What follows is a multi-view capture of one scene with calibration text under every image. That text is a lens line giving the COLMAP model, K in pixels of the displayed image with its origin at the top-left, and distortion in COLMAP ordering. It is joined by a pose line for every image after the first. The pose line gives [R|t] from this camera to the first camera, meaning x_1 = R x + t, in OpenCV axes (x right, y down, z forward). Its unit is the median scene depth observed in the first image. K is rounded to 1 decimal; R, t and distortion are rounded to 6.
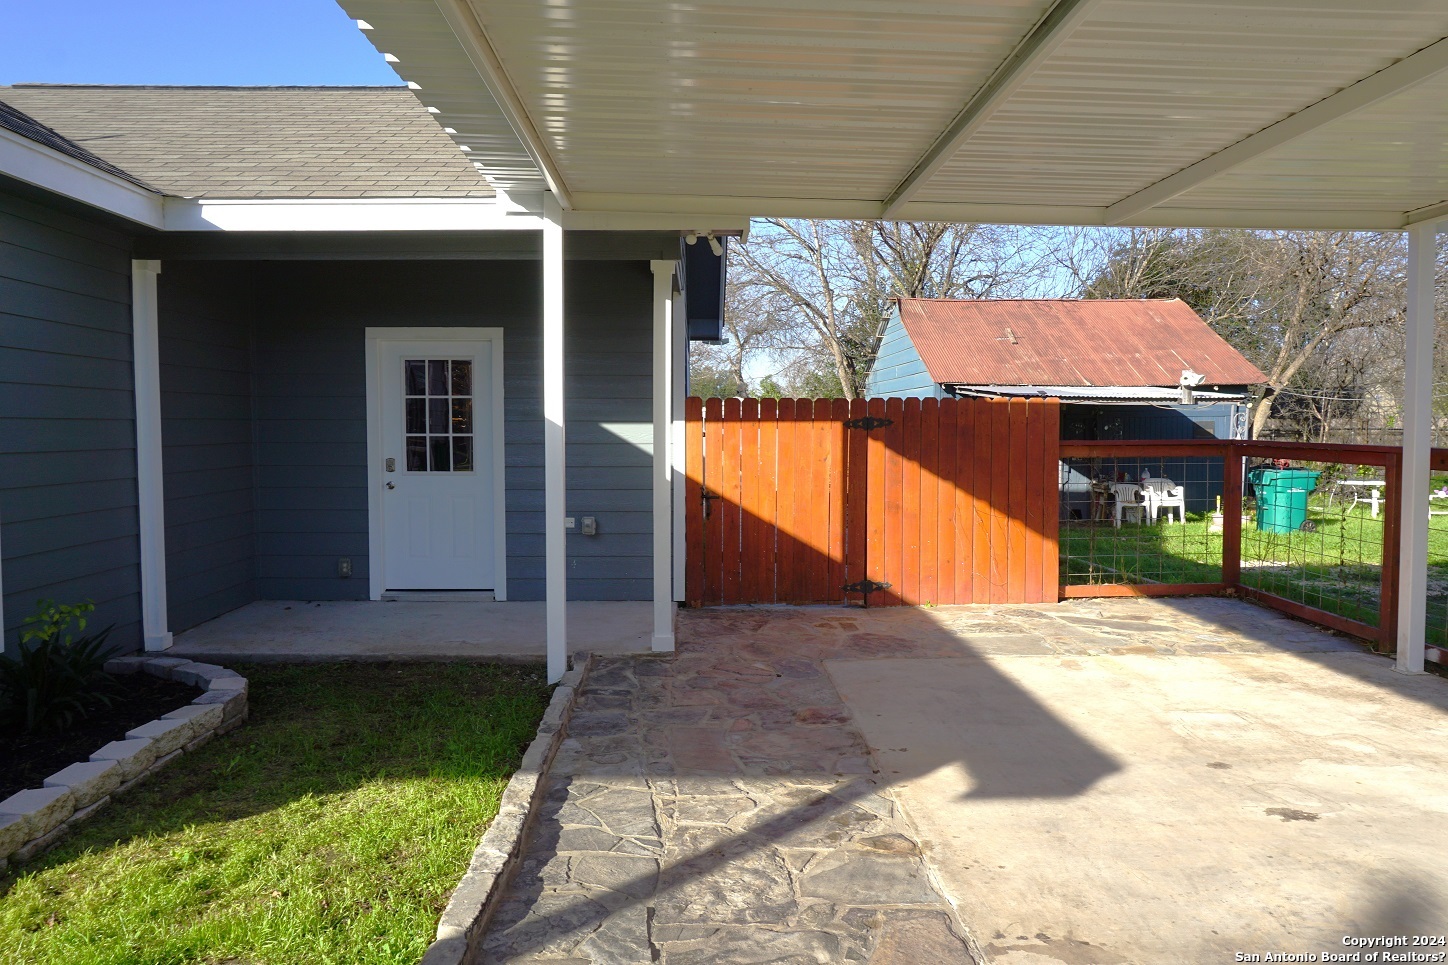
lens RADIAL K [[1002.3, 0, 728.2], [0, 1002.3, 488.2], [0, 0, 1]] dist [-0.054926, 0.037566]
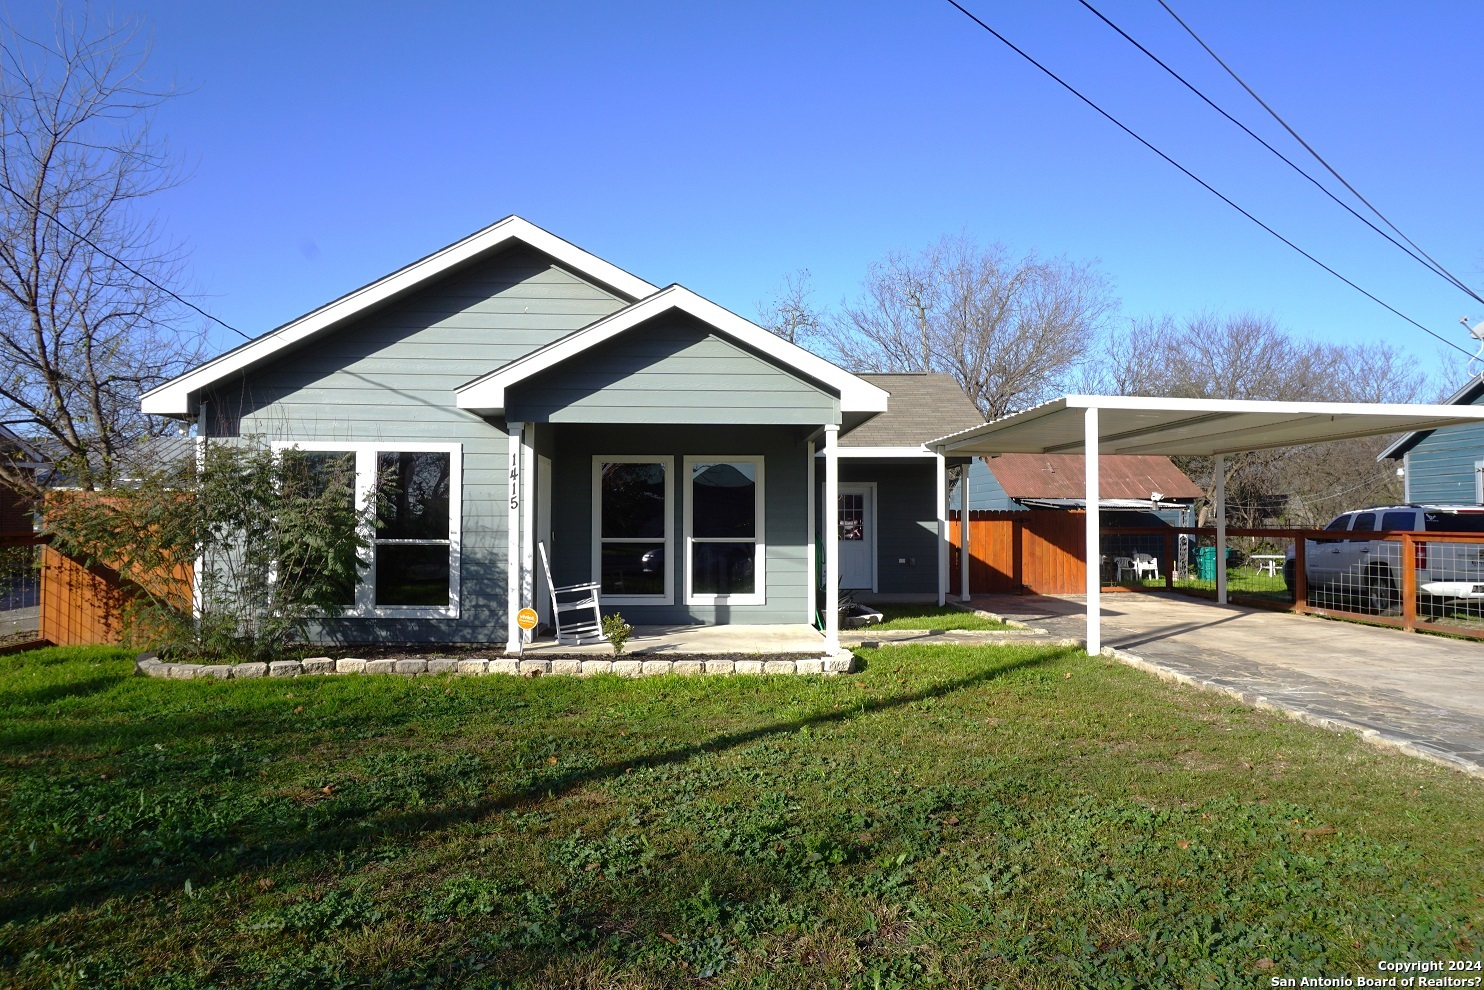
lens RADIAL K [[1027.3, 0, 735.3], [0, 1027.3, 503.5], [0, 0, 1]] dist [-0.054926, 0.037566]
pose [[0.999792, -0.000014, 0.020416, -0.768150], [0.001711, 0.996539, -0.083109, 0.126416], [-0.020345, 0.083126, 0.996331, -1.879435]]
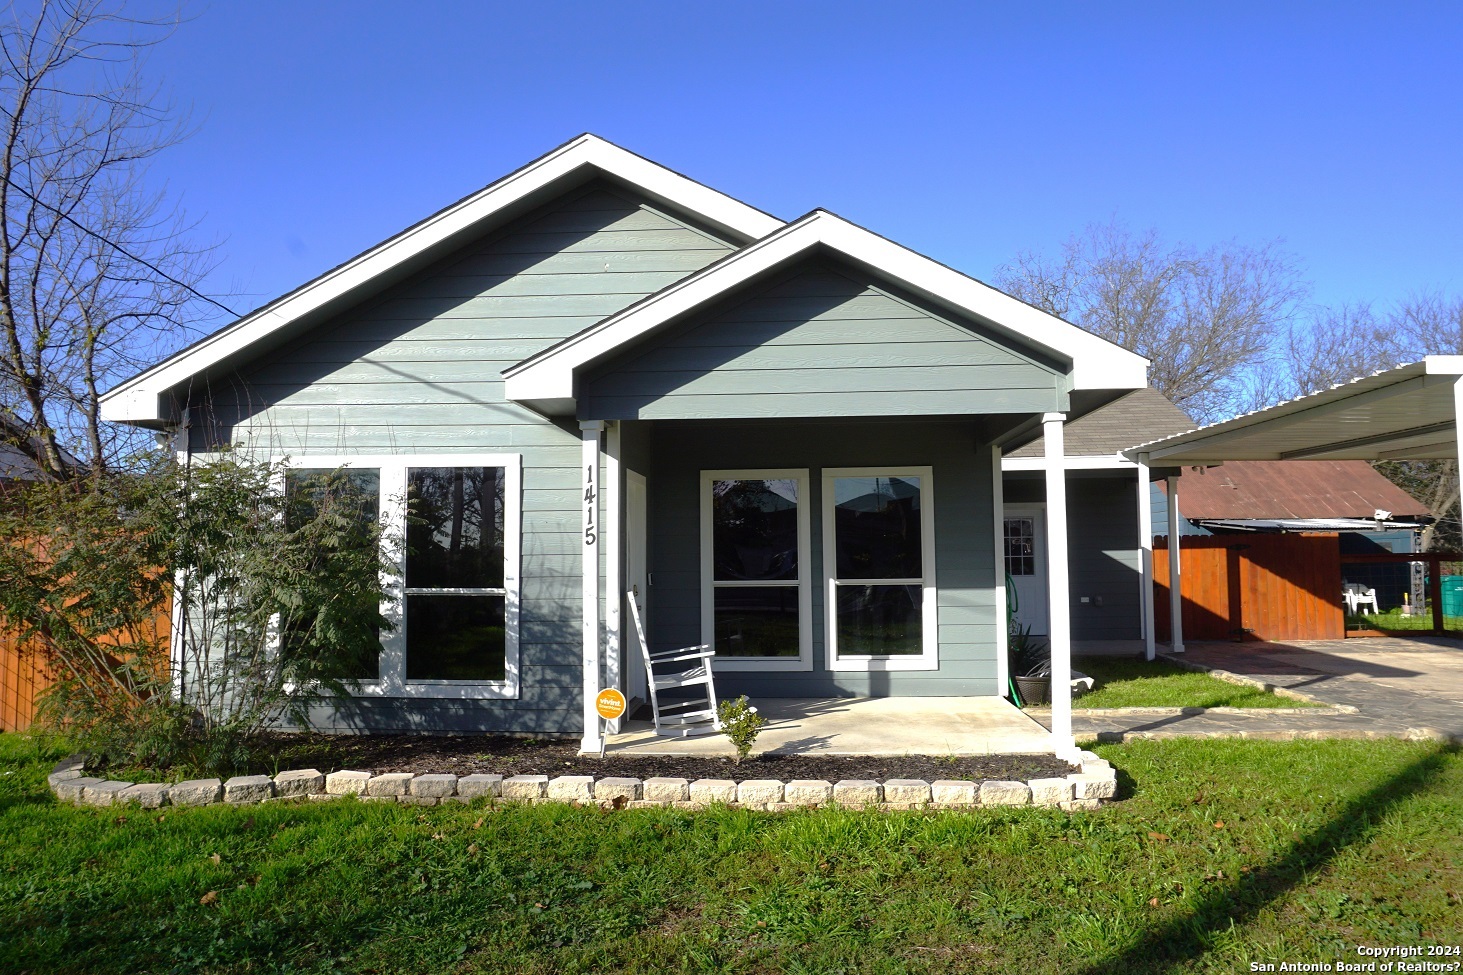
lens RADIAL K [[1012.7, 0, 716.6], [0, 1012.7, 483.6], [0, 0, 1]] dist [-0.054926, 0.037566]
pose [[0.994847, -0.018388, -0.099703, -0.840167], [0.005293, 0.991494, -0.130048, 0.075075], [0.101246, 0.128850, 0.986482, -1.307706]]
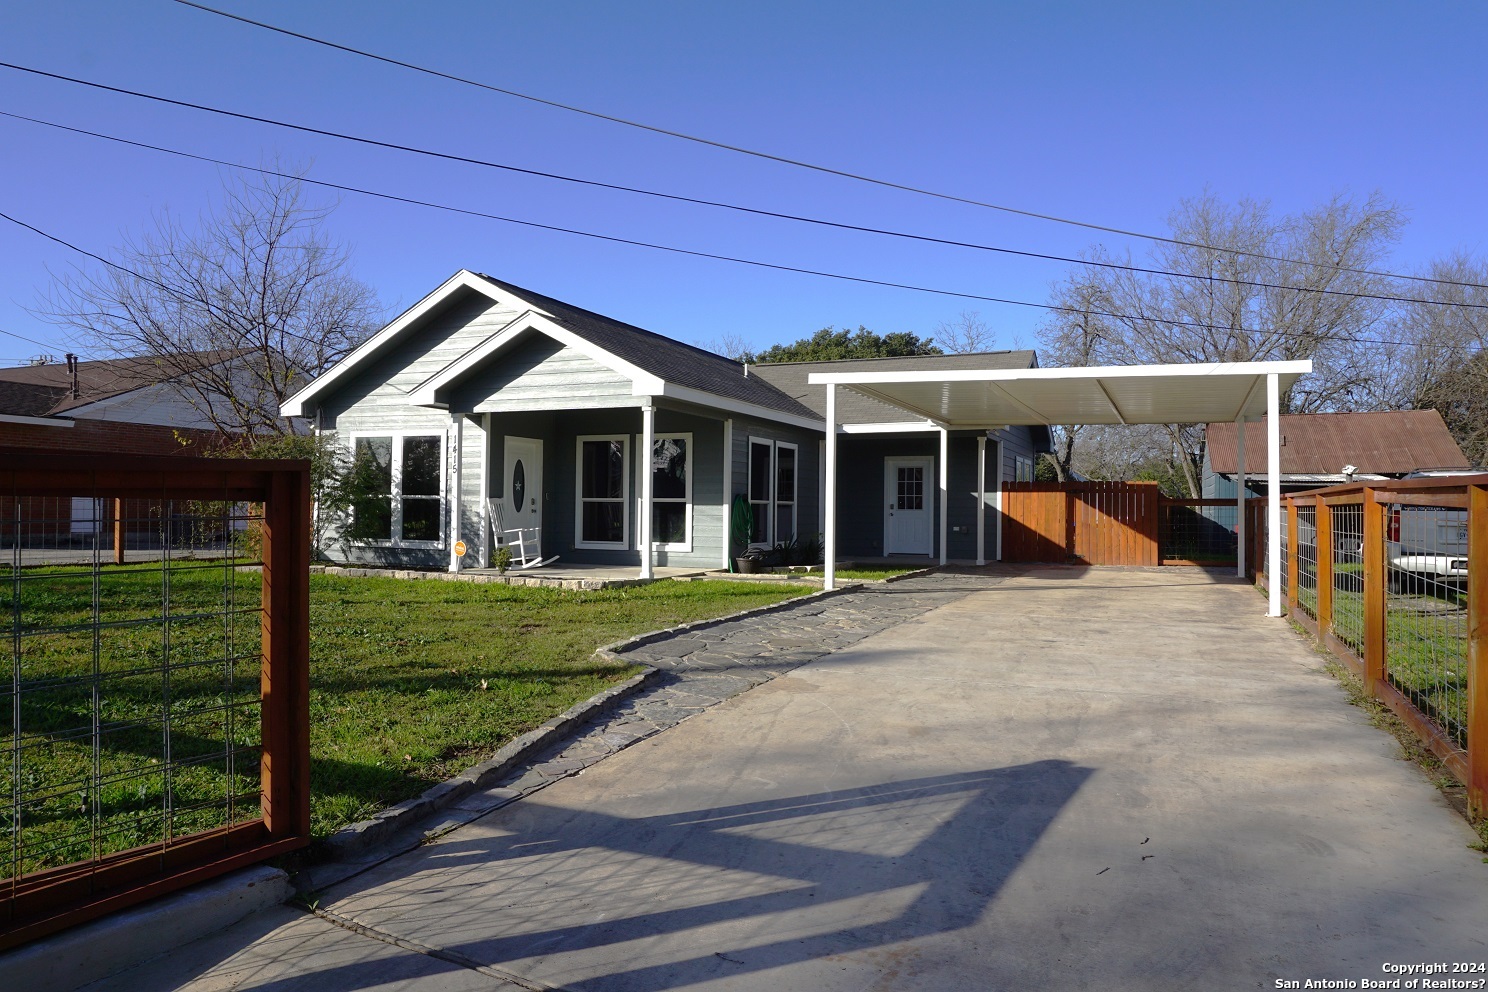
lens RADIAL K [[1030.0, 0, 719.7], [0, 1030.0, 500.4], [0, 0, 1]] dist [-0.054926, 0.037566]
pose [[0.892913, 0.005404, -0.450198, 0.617822], [-0.038642, 0.997158, -0.064674, 0.195219], [0.448569, 0.075145, 0.890584, -2.096292]]
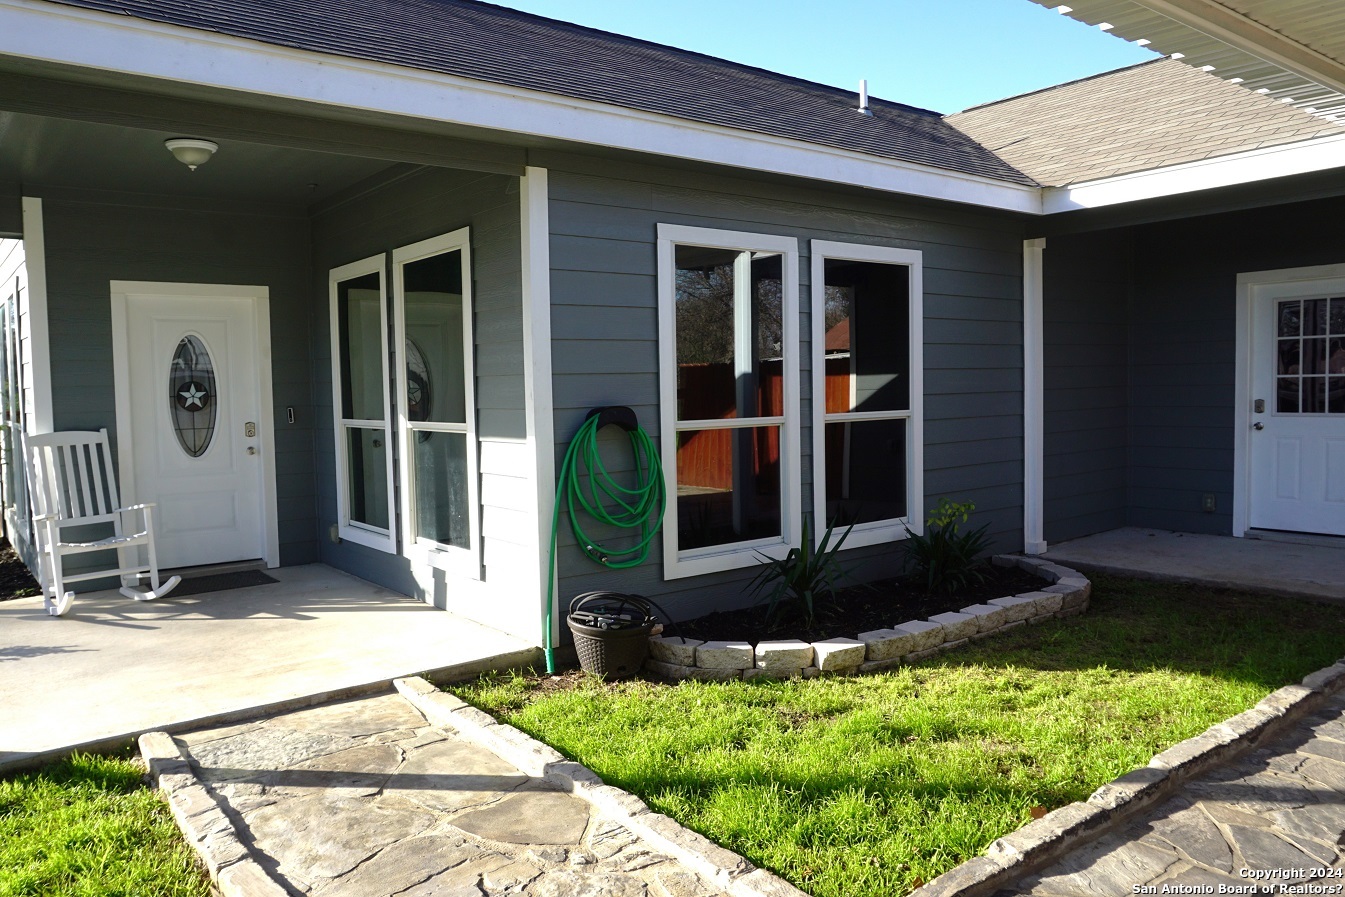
lens RADIAL K [[987.7, 0, 674.8], [0, 987.7, 436.8], [0, 0, 1]] dist [0.008673, 0.001961]
pose [[0.595839, 0.027688, -0.802626, 0.146972], [-0.027438, 0.999524, 0.014112, 0.012562], [0.802635, 0.013614, 0.596315, -0.103907]]
